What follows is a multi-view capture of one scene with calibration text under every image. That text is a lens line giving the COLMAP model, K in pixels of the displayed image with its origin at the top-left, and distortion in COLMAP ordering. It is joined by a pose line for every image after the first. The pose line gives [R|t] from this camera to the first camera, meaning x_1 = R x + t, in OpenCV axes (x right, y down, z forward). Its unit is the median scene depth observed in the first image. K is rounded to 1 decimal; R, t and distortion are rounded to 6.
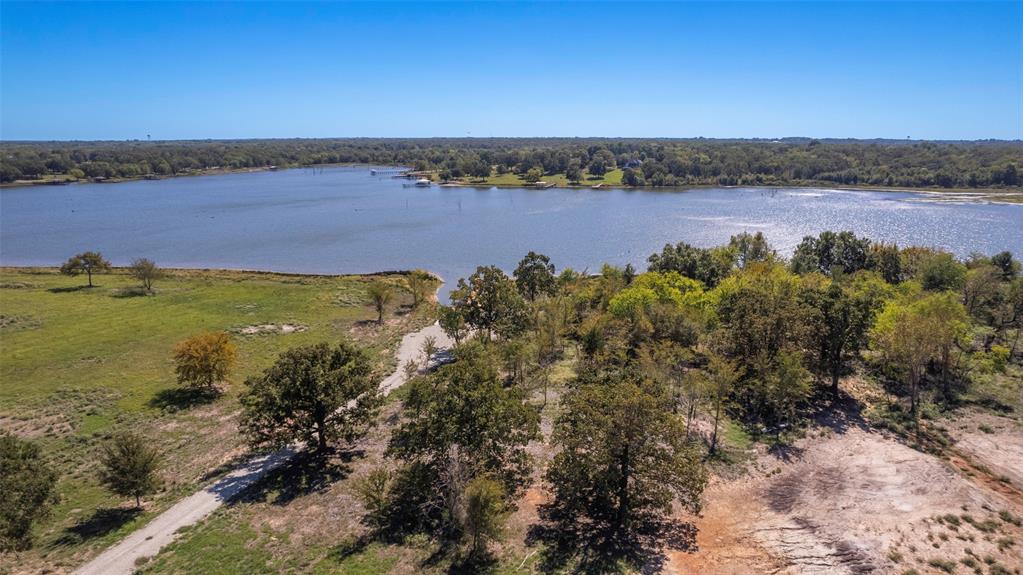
lens RADIAL K [[654.0, 0, 514.1], [0, 654.0, 290.4], [0, 0, 1]] dist [-0.080226, 0.073931]
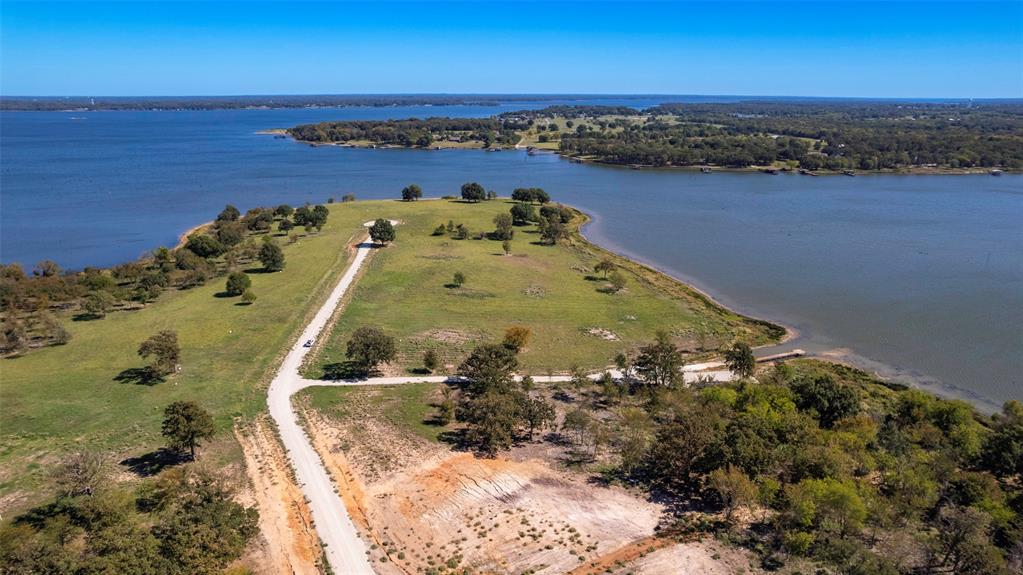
lens RADIAL K [[654.0, 0, 514.1], [0, 654.0, 290.4], [0, 0, 1]] dist [-0.080226, 0.073931]
pose [[0.426889, 0.263392, -0.865096, 0.959698], [-0.208223, 0.959567, 0.189406, -0.316592], [0.880005, 0.099278, 0.464473, -0.082082]]
